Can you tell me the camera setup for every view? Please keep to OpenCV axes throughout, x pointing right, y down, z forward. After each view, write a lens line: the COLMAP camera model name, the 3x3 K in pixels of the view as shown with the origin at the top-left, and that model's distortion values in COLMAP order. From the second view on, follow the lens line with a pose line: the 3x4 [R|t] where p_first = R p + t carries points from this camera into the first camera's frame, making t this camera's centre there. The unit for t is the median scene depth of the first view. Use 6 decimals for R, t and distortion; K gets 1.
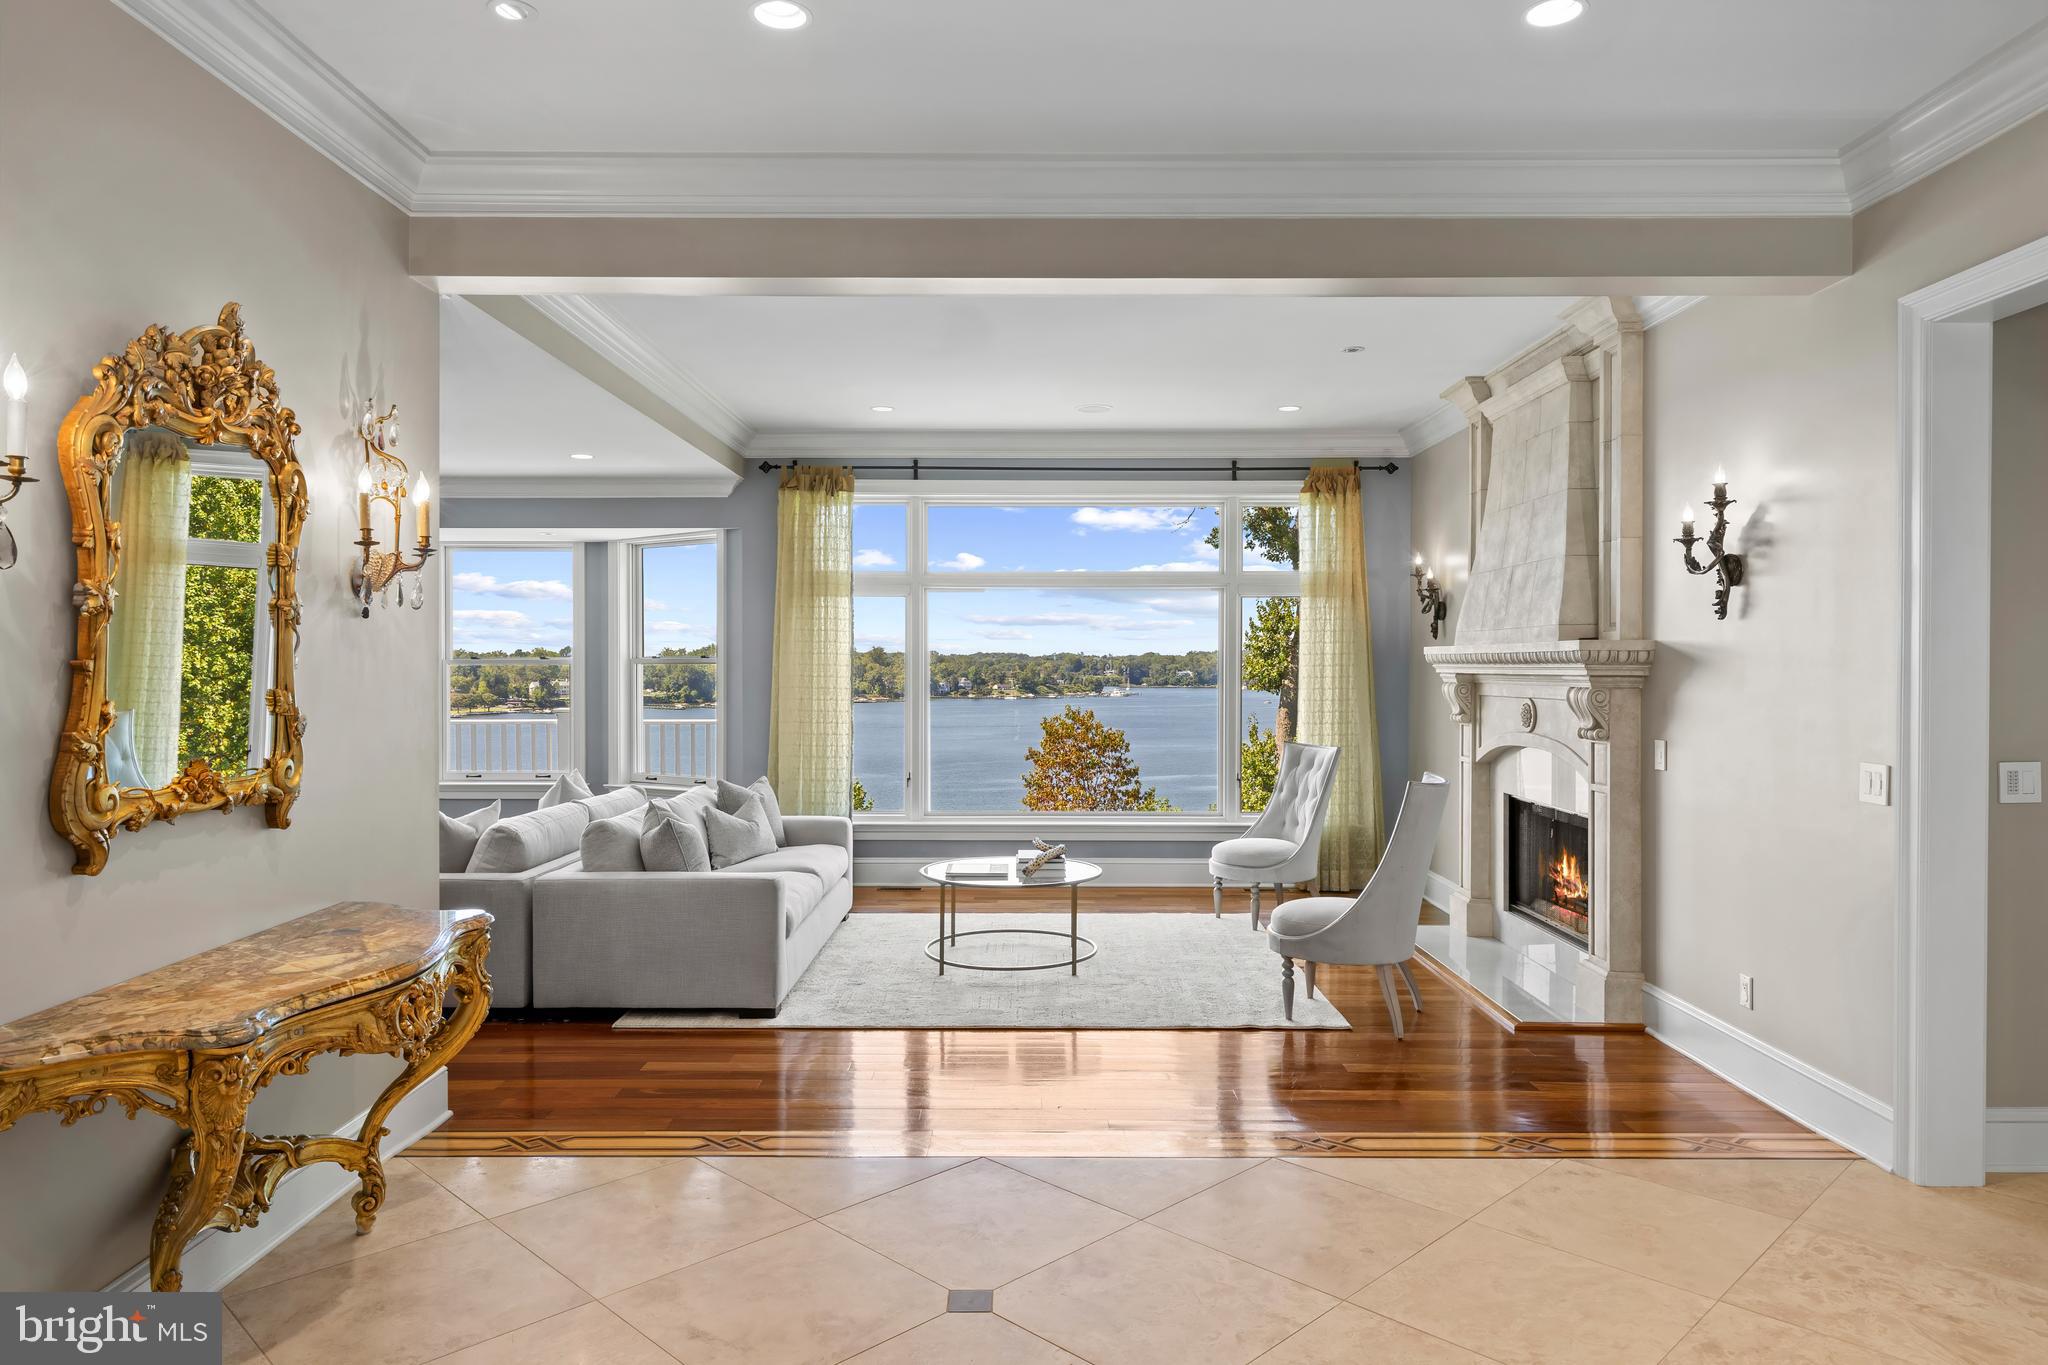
lens RADIAL K [[1420.4, 0, 1023.1], [0, 1420.4, 674.4], [0, 0, 1]] dist [0.001944, 0.000573]
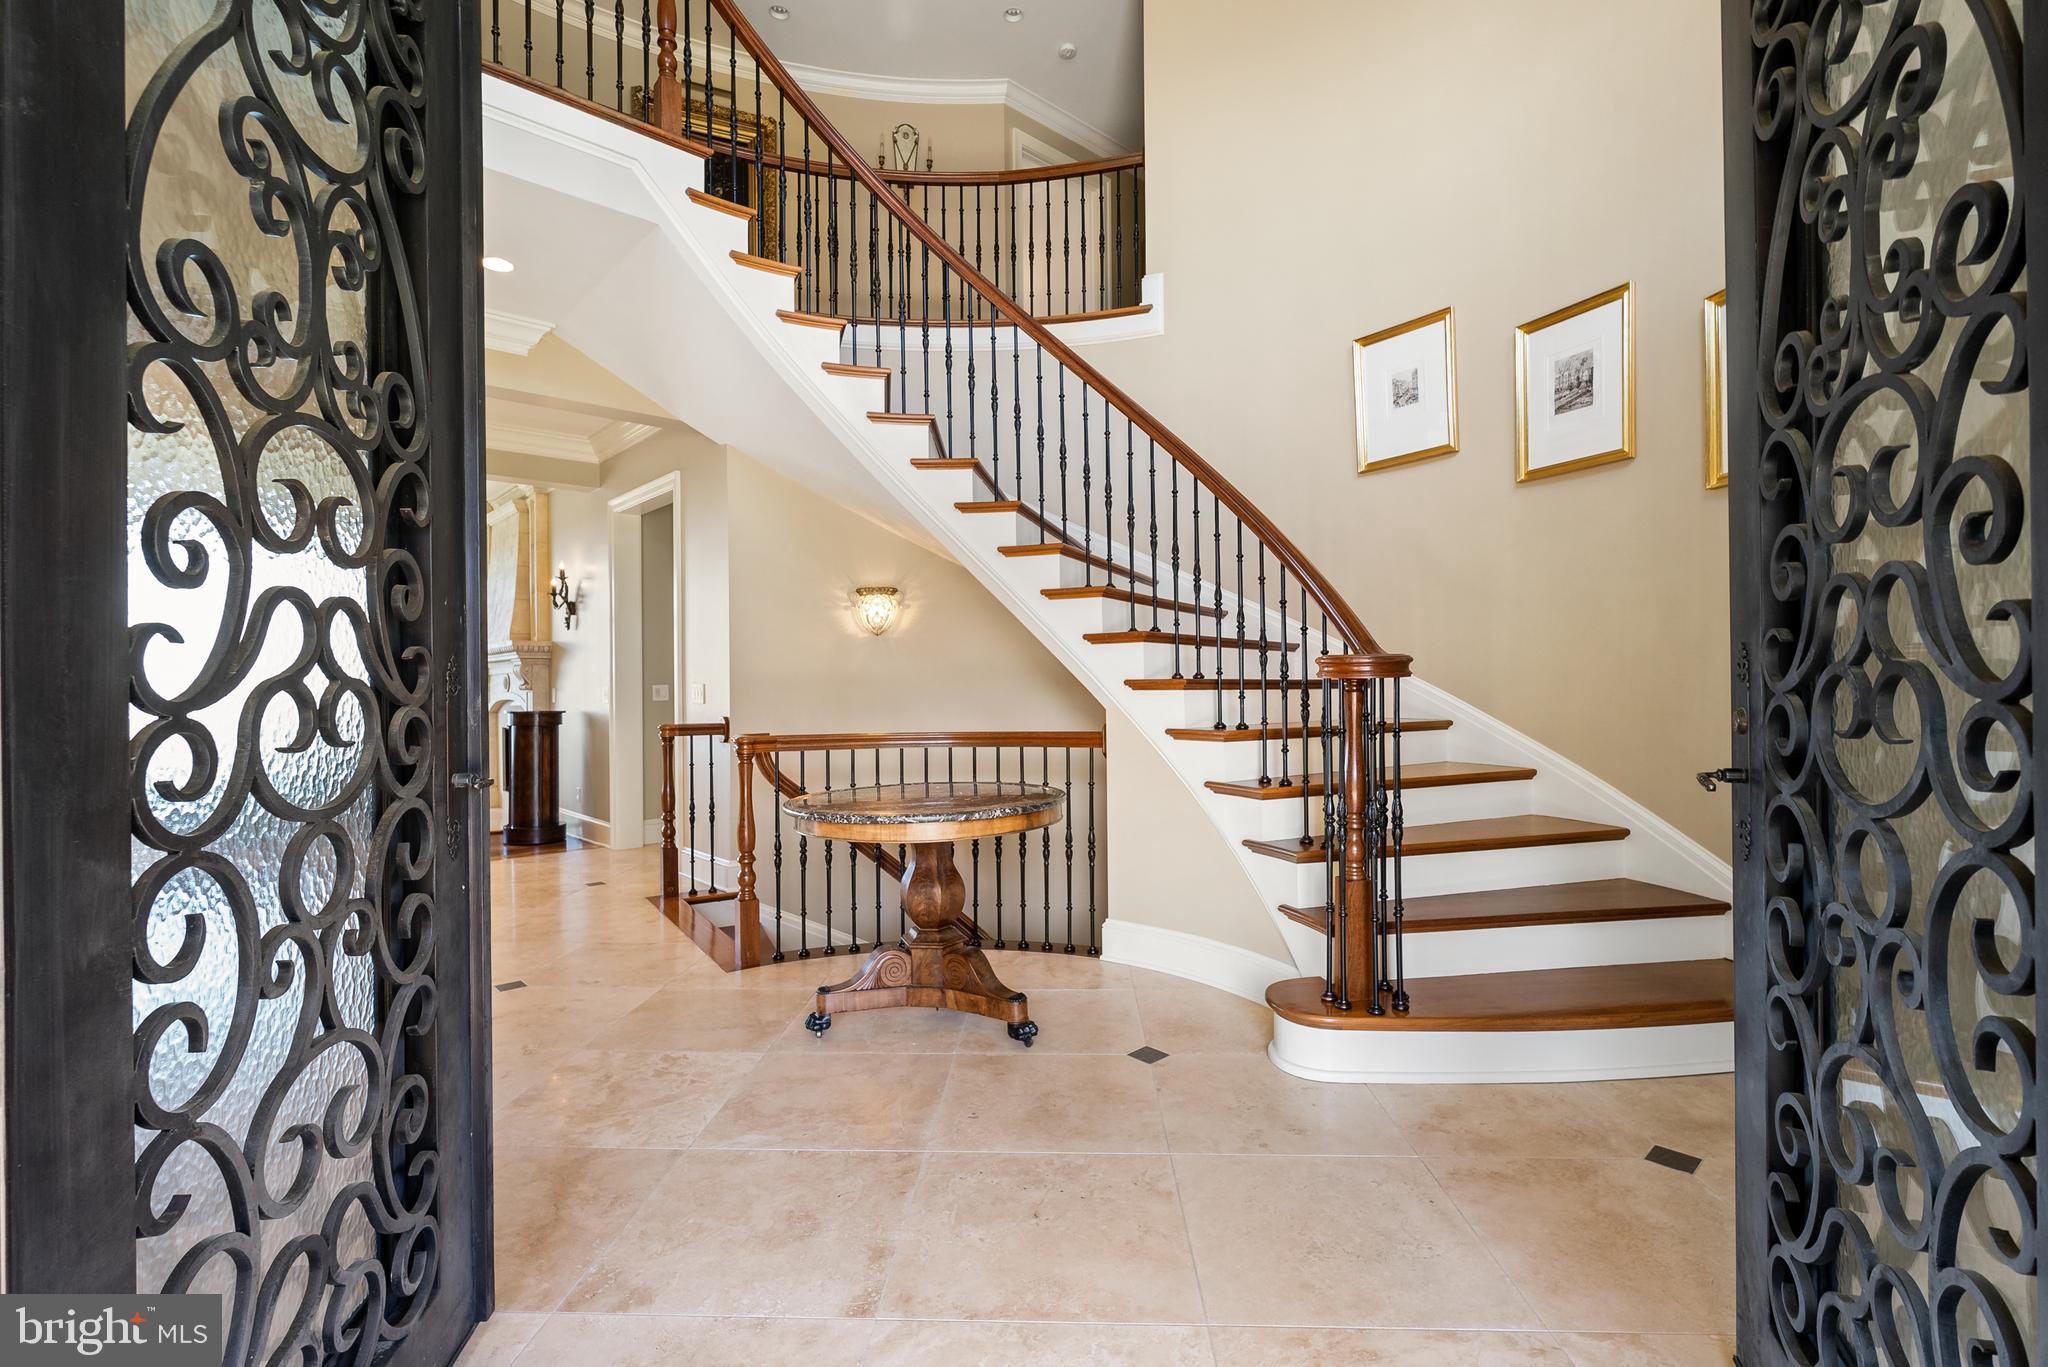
lens RADIAL K [[943.4, 0, 1025.1], [0, 943.4, 680.9], [0, 0, 1]] dist [-0.002974, -0.000606]
pose [[0.742129, 0.005499, 0.670235, 0.036558], [-0.001083, 0.999975, -0.007006, 0.049448], [-0.670257, 0.004473, 0.742116, -0.562834]]
